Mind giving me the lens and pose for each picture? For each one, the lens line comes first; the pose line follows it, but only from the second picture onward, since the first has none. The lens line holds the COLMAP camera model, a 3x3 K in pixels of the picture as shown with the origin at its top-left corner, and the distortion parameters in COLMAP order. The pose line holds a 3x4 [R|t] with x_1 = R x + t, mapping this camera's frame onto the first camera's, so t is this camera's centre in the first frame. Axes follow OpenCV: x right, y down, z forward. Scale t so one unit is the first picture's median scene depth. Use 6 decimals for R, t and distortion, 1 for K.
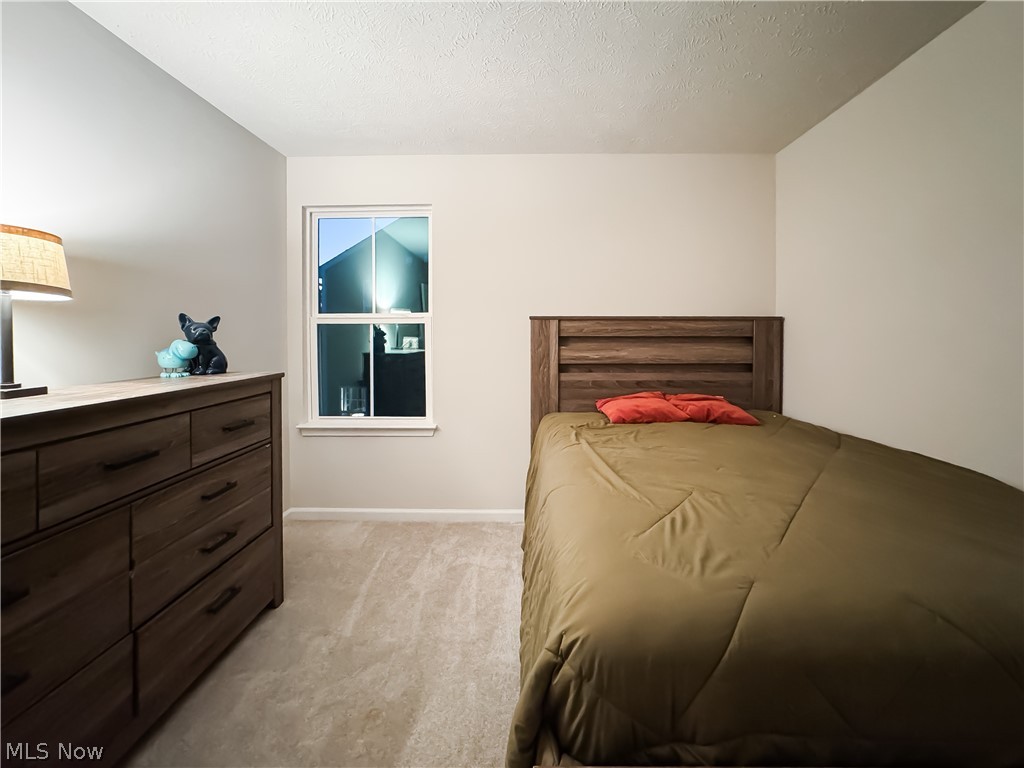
lens RADIAL K [[440.7, 0, 514.5], [0, 440.7, 370.9], [0, 0, 1]] dist [-0.001878, 0.010942]
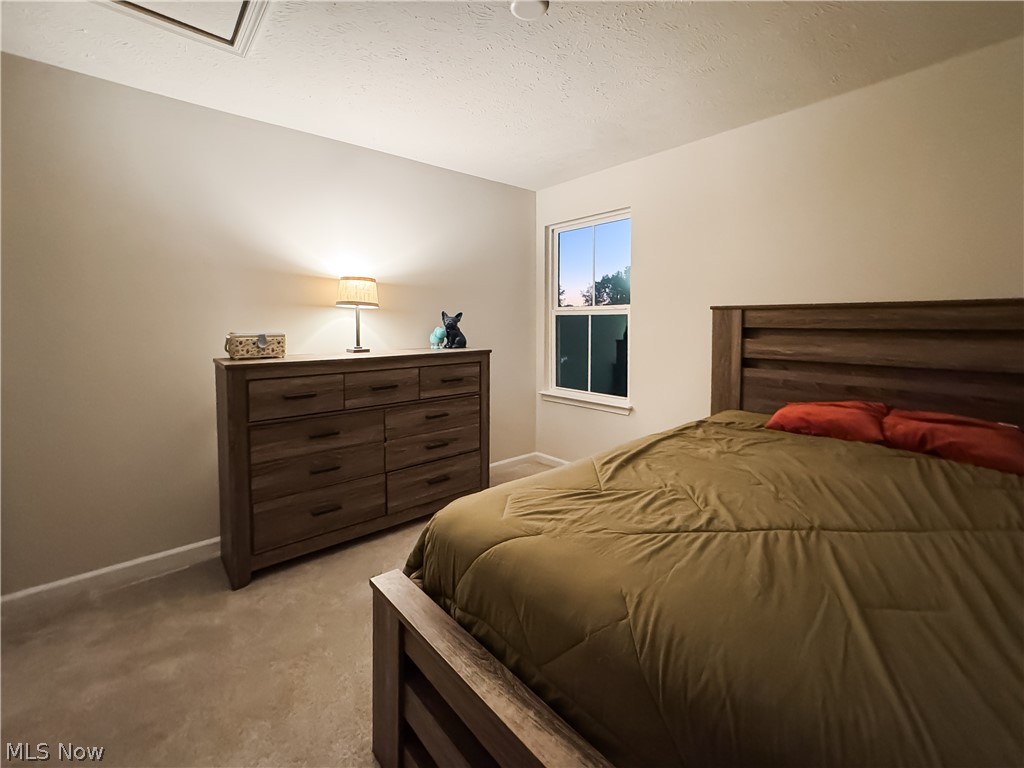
lens RADIAL K [[440.7, 0, 514.5], [0, 440.7, 370.9], [0, 0, 1]] dist [-0.001878, 0.010942]
pose [[0.681941, 0.086259, -0.726303, 0.497825], [-0.063081, 0.996257, 0.059092, -0.014260], [0.728682, 0.005518, 0.684830, 0.031837]]
